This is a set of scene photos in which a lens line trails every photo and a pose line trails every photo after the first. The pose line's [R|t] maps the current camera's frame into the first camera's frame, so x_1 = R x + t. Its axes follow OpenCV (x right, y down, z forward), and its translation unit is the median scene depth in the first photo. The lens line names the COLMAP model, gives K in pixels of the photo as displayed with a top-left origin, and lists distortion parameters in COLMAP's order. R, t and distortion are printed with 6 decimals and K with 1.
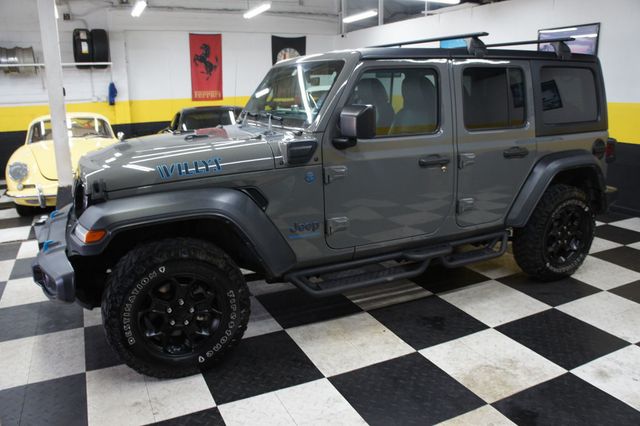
lens RADIAL K [[501.2, 0, 321.3], [0, 501.2, 214.2], [0, 0, 1]] dist [-0.177094, 0.124776]
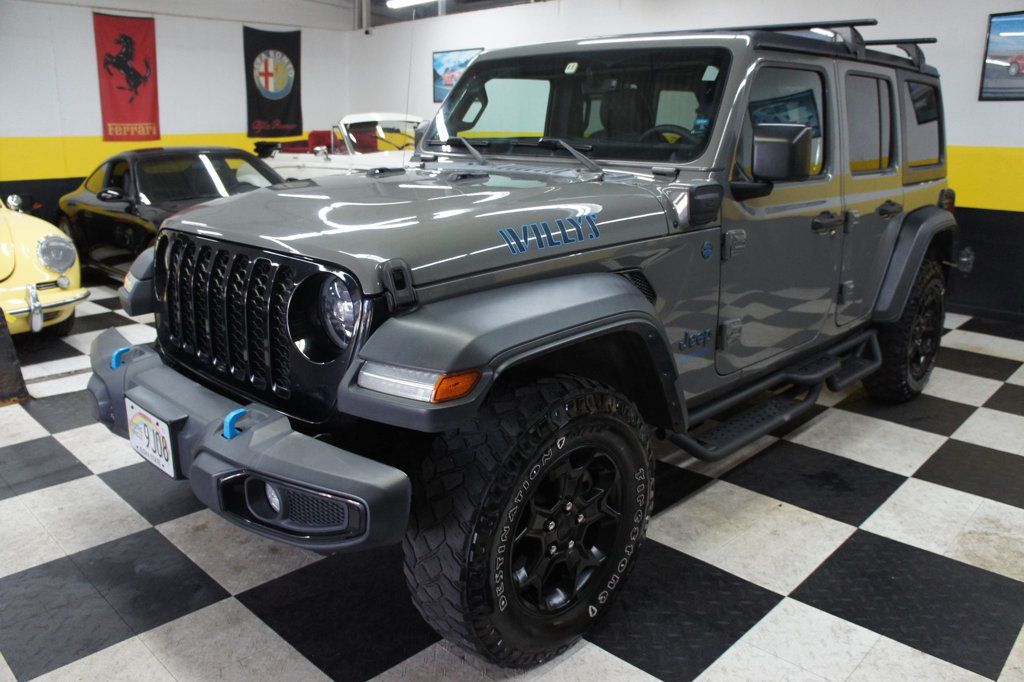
lens RADIAL K [[801.8, 0, 515.2], [0, 801.8, 339.9], [0, 0, 1]] dist [-0.177094, 0.124776]
pose [[0.937272, -0.069151, 0.341671, -0.430315], [0.066326, 0.997598, 0.019958, -0.003777], [-0.342230, 0.003956, 0.939608, 0.195838]]
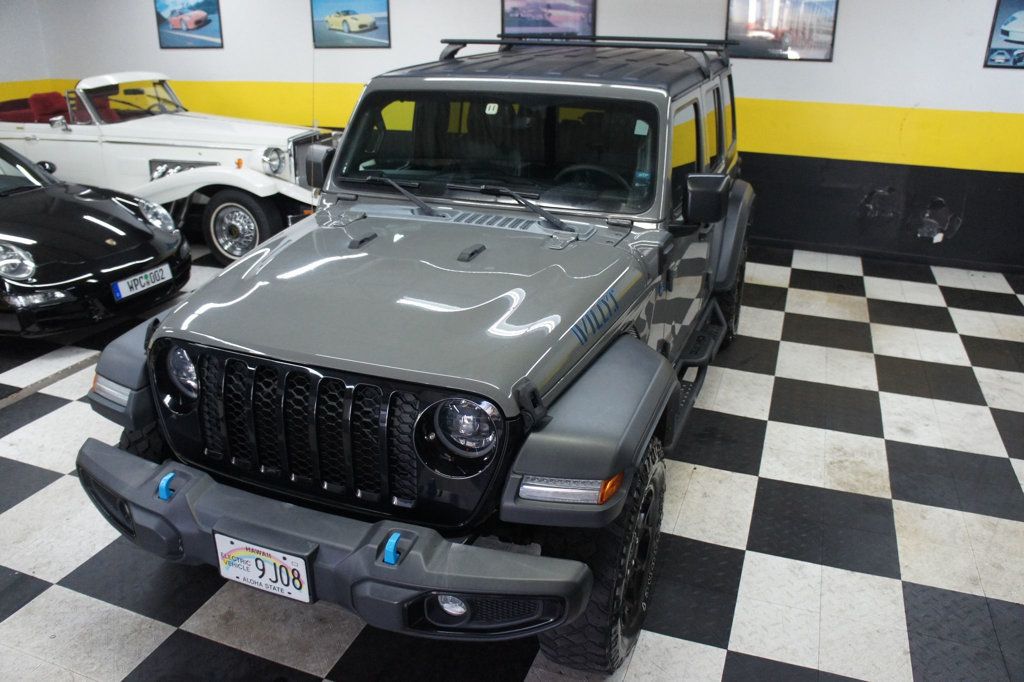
lens RADIAL K [[801.8, 0, 511.1], [0, 801.8, 345.9], [0, 0, 1]] dist [-0.177094, 0.124776]
pose [[0.721731, -0.246934, 0.646628, -0.707908], [0.152519, 0.967973, 0.199415, -0.196726], [-0.675161, -0.045300, 0.736278, 0.283872]]
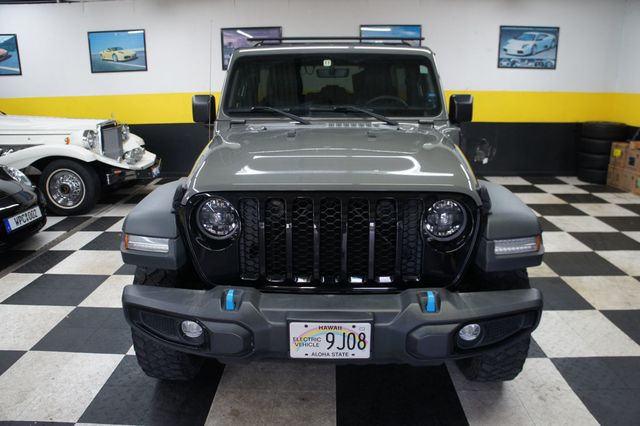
lens RADIAL K [[501.2, 0, 314.7], [0, 501.2, 212.0], [0, 0, 1]] dist [-0.177094, 0.124776]
pose [[0.464563, -0.215725, 0.858862, -0.921256], [0.218993, 0.967736, 0.124617, -0.134890], [-0.858035, 0.130192, 0.496816, 0.596343]]
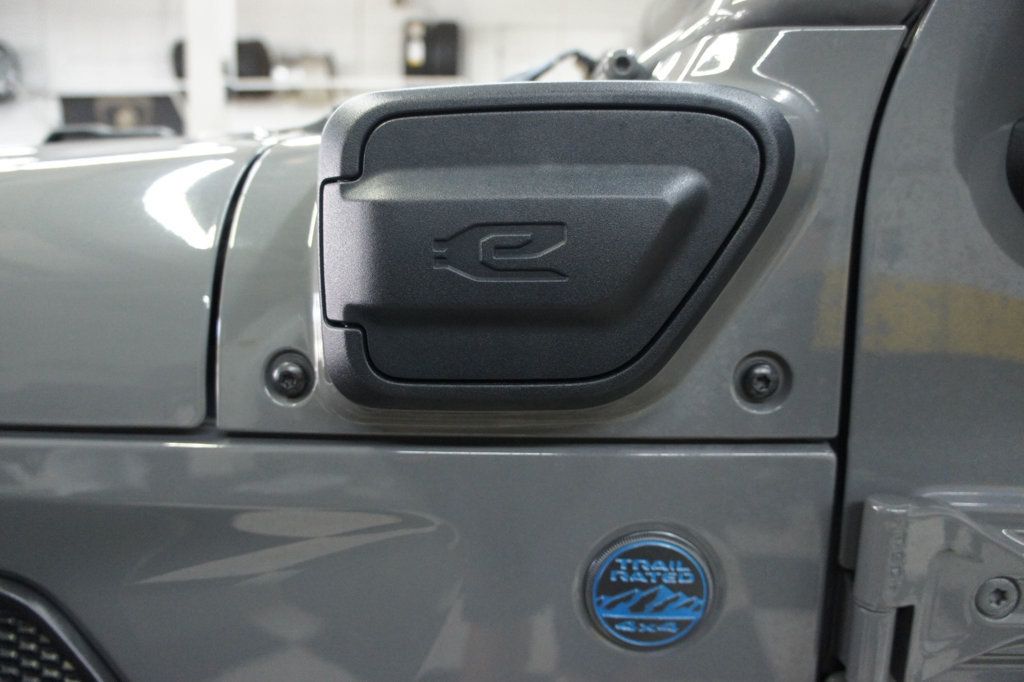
lens RADIAL K [[801.8, 0, 517.5], [0, 801.8, 348.8], [0, 0, 1]] dist [-0.177094, 0.124776]
pose [[0.901455, 0.120752, -0.415690, 0.003829], [-0.135987, 0.990685, -0.007119, -0.086728], [0.410958, 0.062946, 0.909479, 0.708838]]
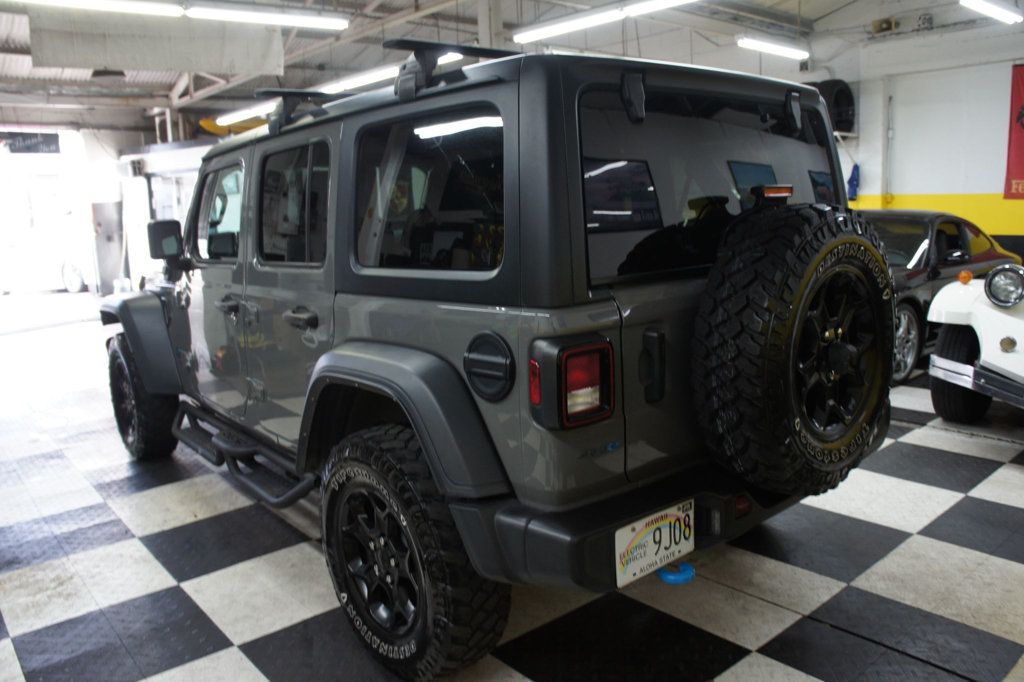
lens RADIAL K [[801.8, 0, 503.8], [0, 801.8, 342.0], [0, 0, 1]] dist [-0.177094, 0.124776]
pose [[0.245336, 0.177697, -0.953013, 1.174513], [-0.206690, 0.970042, 0.127663, -0.240037], [0.947148, 0.165658, 0.274714, 0.954910]]
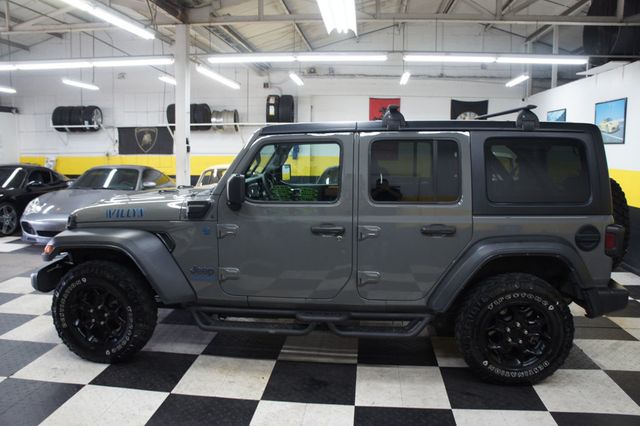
lens RADIAL K [[501.2, 0, 317.8], [0, 501.2, 214.8], [0, 0, 1]] dist [-0.177094, 0.124776]
pose [[0.851075, 0.092096, -0.516904, 0.671501], [-0.148772, 0.986447, -0.069198, -0.055187], [0.503526, 0.135793, 0.853242, 0.077026]]
